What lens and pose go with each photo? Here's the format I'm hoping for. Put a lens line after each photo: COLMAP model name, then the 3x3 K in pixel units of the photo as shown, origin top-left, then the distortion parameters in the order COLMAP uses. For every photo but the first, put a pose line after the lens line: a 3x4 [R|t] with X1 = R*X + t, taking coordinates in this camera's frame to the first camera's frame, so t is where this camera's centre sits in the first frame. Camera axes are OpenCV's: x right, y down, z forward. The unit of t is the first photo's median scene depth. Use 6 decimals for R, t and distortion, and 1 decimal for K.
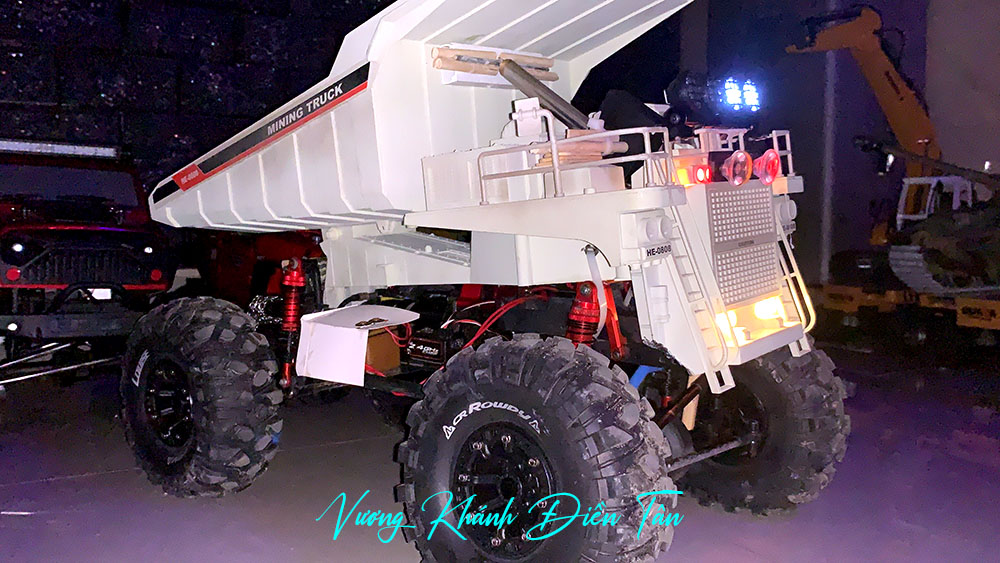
lens RADIAL K [[909.7, 0, 500.0], [0, 909.7, 281.5], [0, 0, 1]] dist [0.130568, -0.310516]
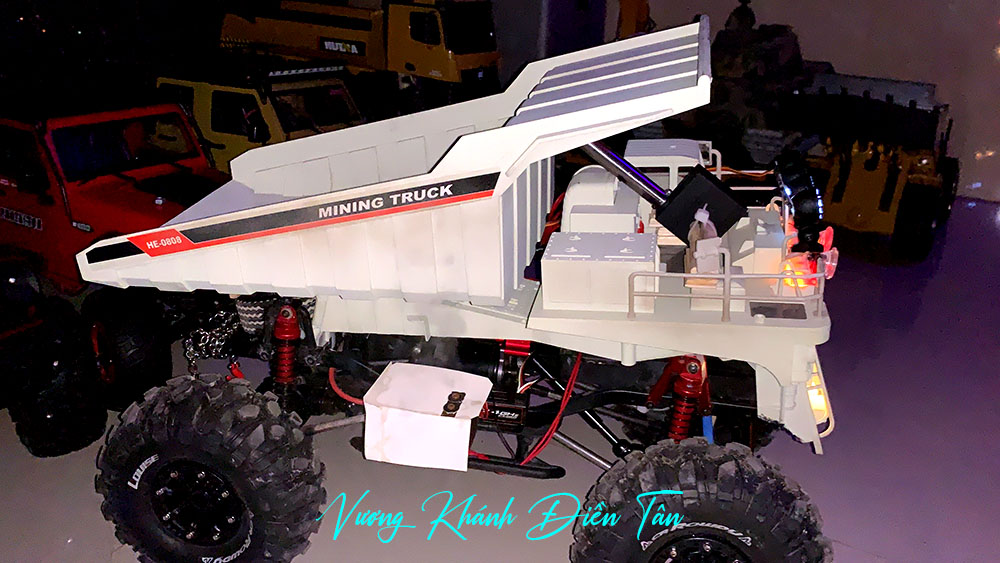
lens RADIAL K [[909.7, 0, 500.0], [0, 909.7, 281.5], [0, 0, 1]] dist [0.130568, -0.310516]
pose [[0.869752, -0.160342, 0.466715, -0.546849], [0.005043, 0.948582, 0.316492, -0.396188], [-0.493464, -0.272915, 0.825839, 0.205775]]
